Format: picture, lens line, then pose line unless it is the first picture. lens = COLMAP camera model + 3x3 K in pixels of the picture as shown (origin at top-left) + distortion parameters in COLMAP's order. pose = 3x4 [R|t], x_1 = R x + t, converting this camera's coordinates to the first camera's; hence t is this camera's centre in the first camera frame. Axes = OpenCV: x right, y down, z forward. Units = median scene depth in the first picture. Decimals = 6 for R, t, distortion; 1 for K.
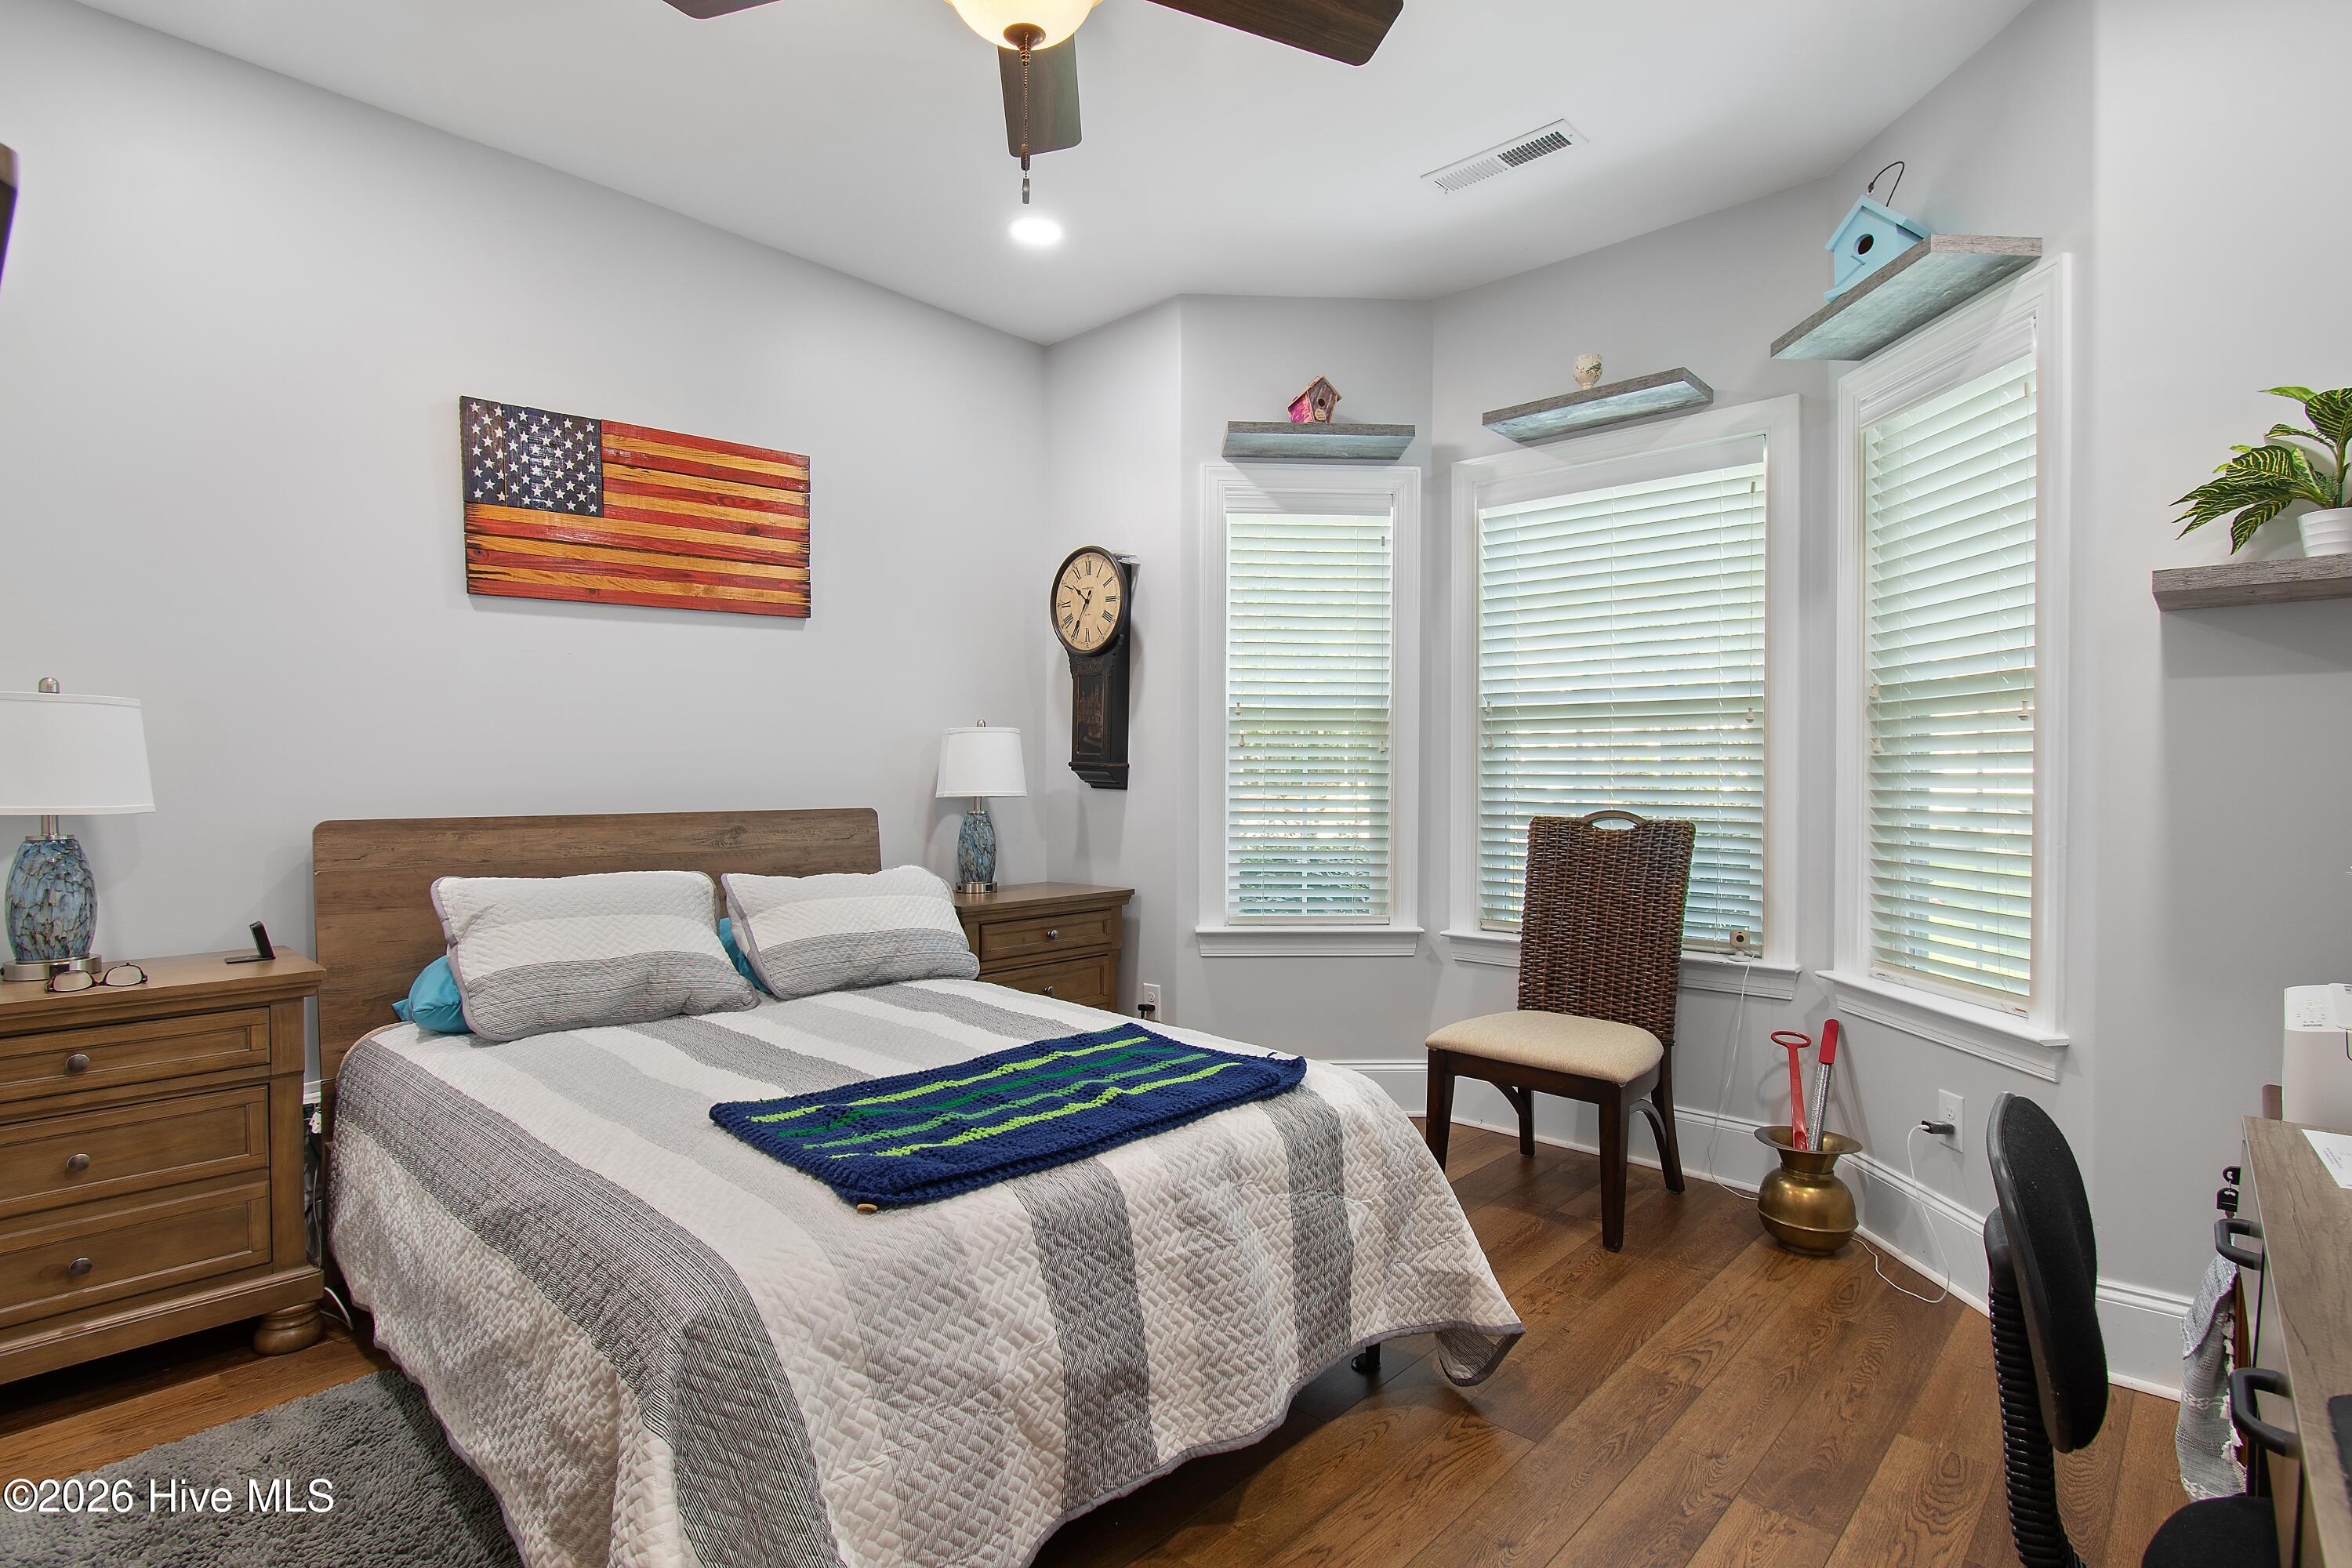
lens RADIAL K [[1134.7, 0, 1199.8], [0, 1134.7, 788.3], [0, 0, 1]] dist [-0.000721, -0.001717]
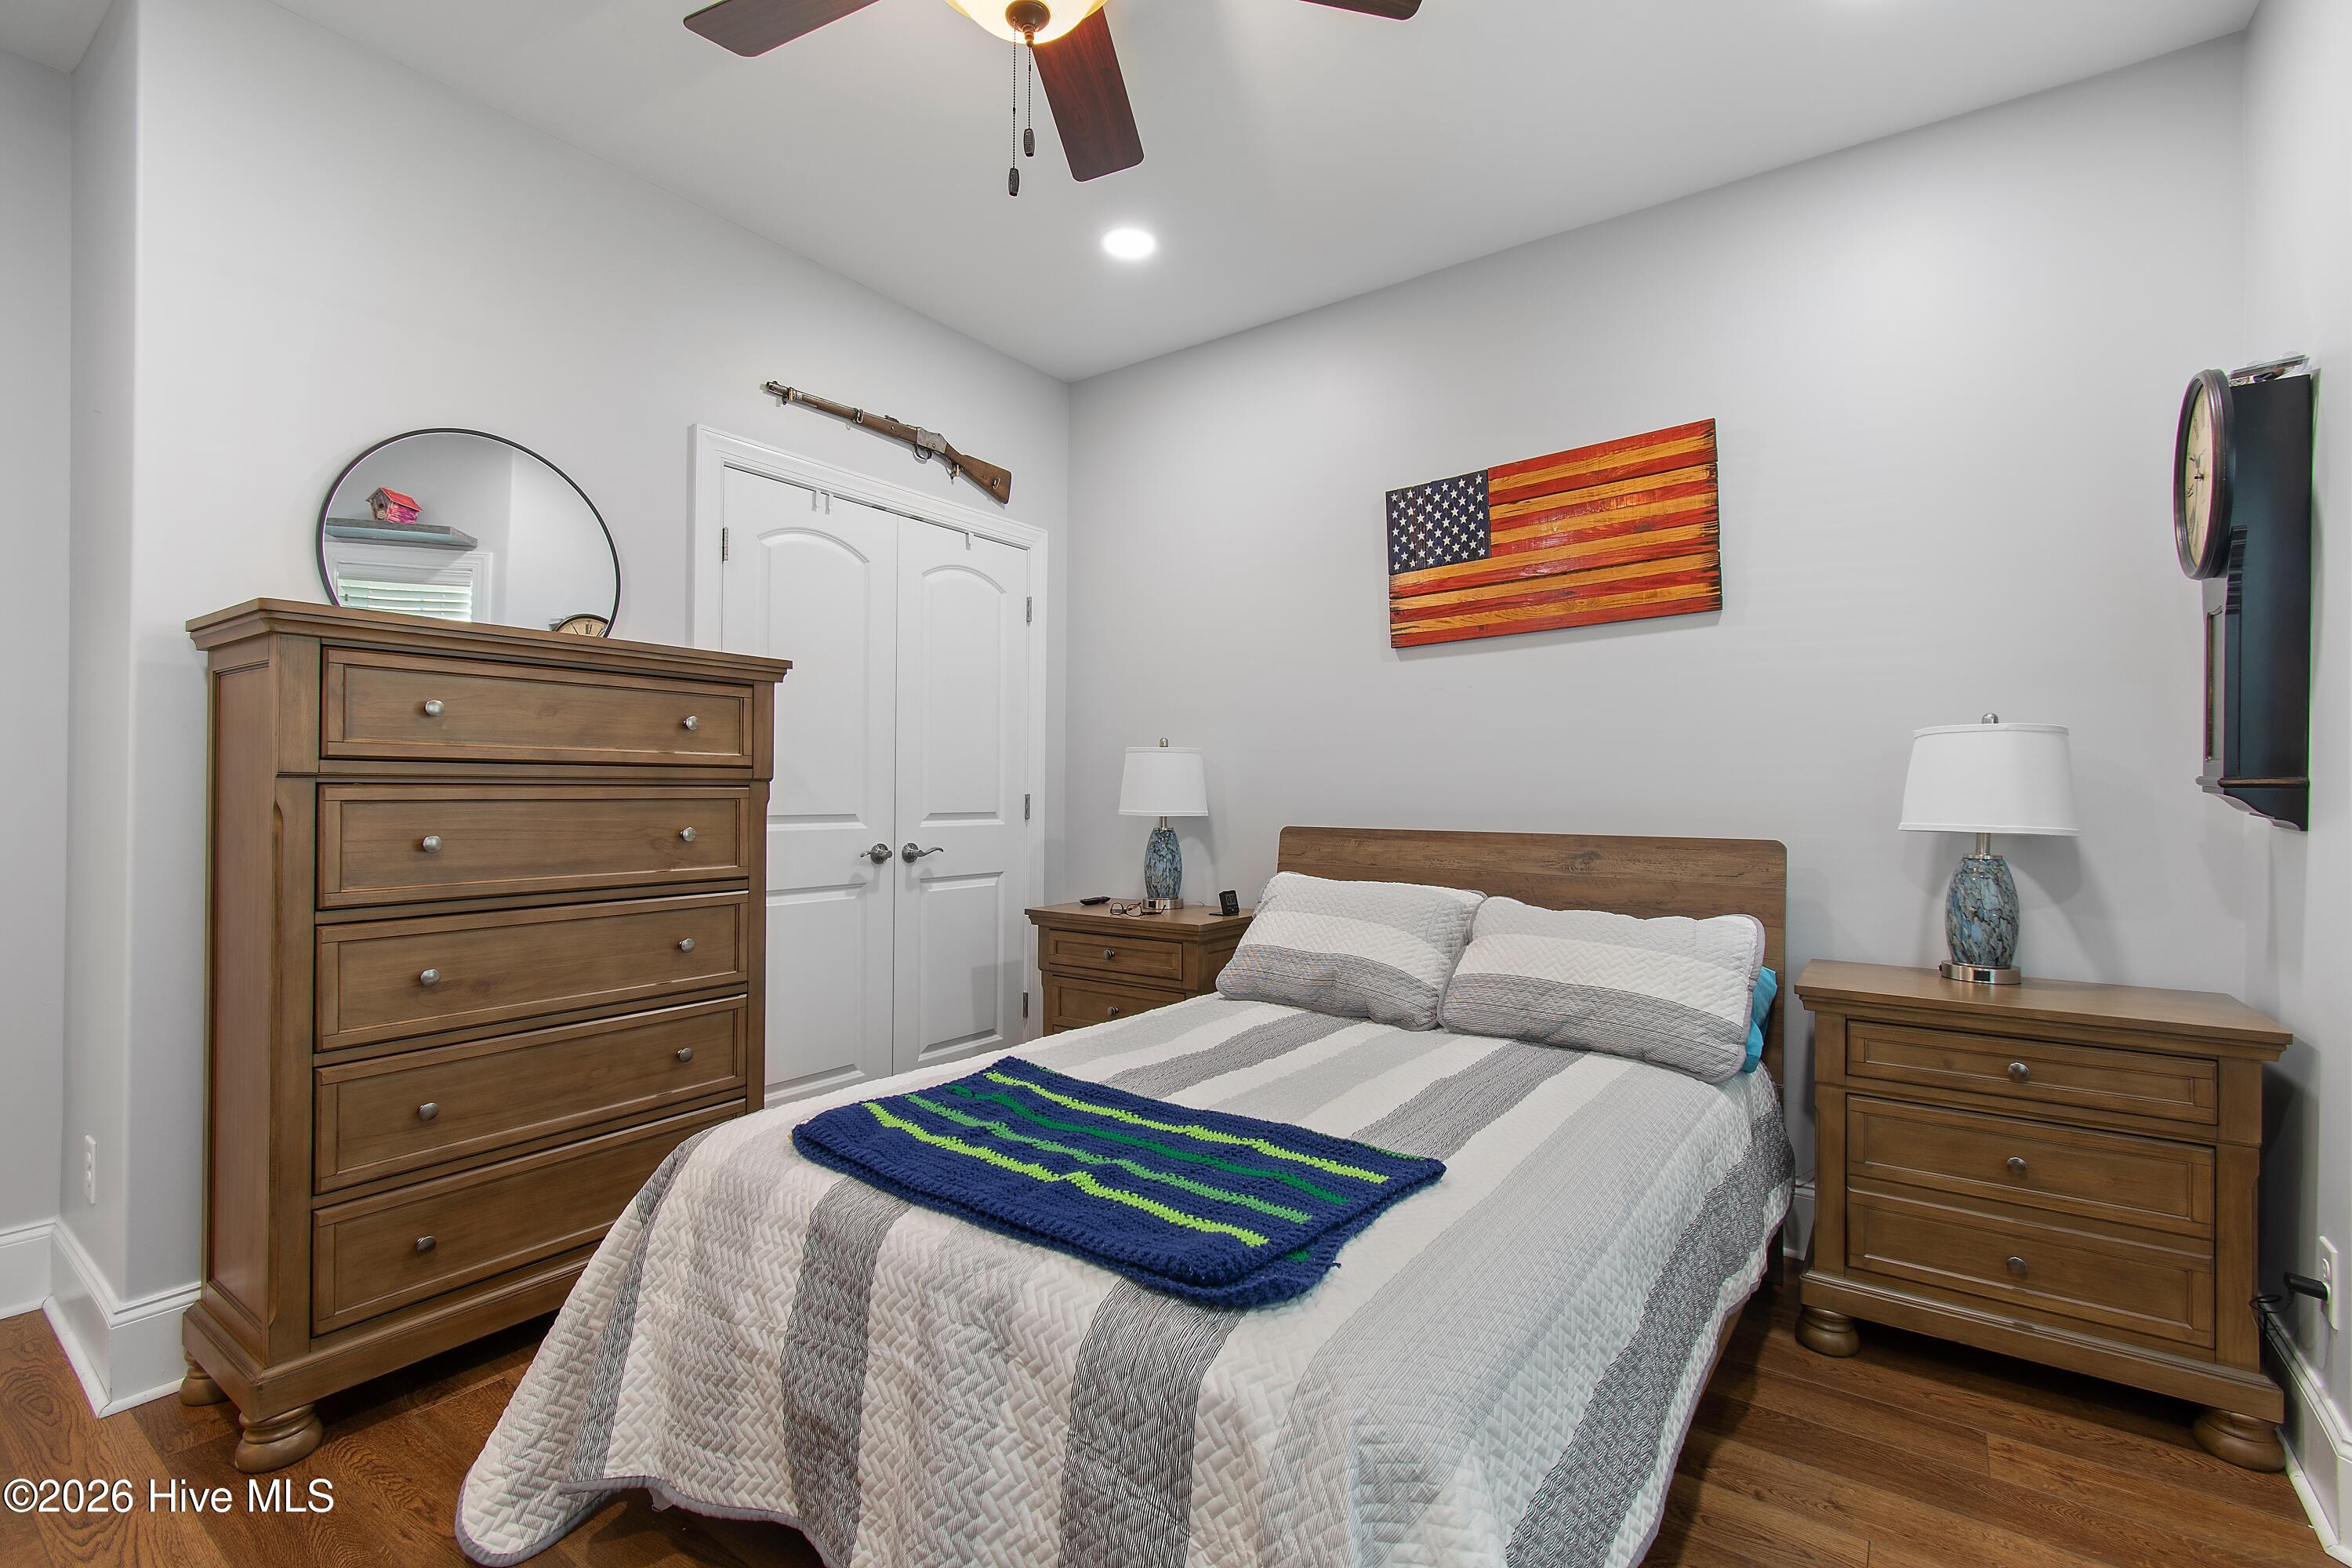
lens RADIAL K [[1038.1, 0, 1198.1], [0, 1038.1, 783.6], [0, 0, 1]] dist [0.002685, -0.001726]
pose [[0.125531, -0.008355, -0.992055, 0.440273], [-0.018444, 0.999772, -0.010754, -0.007758], [0.991918, 0.019648, 0.125348, 0.632351]]
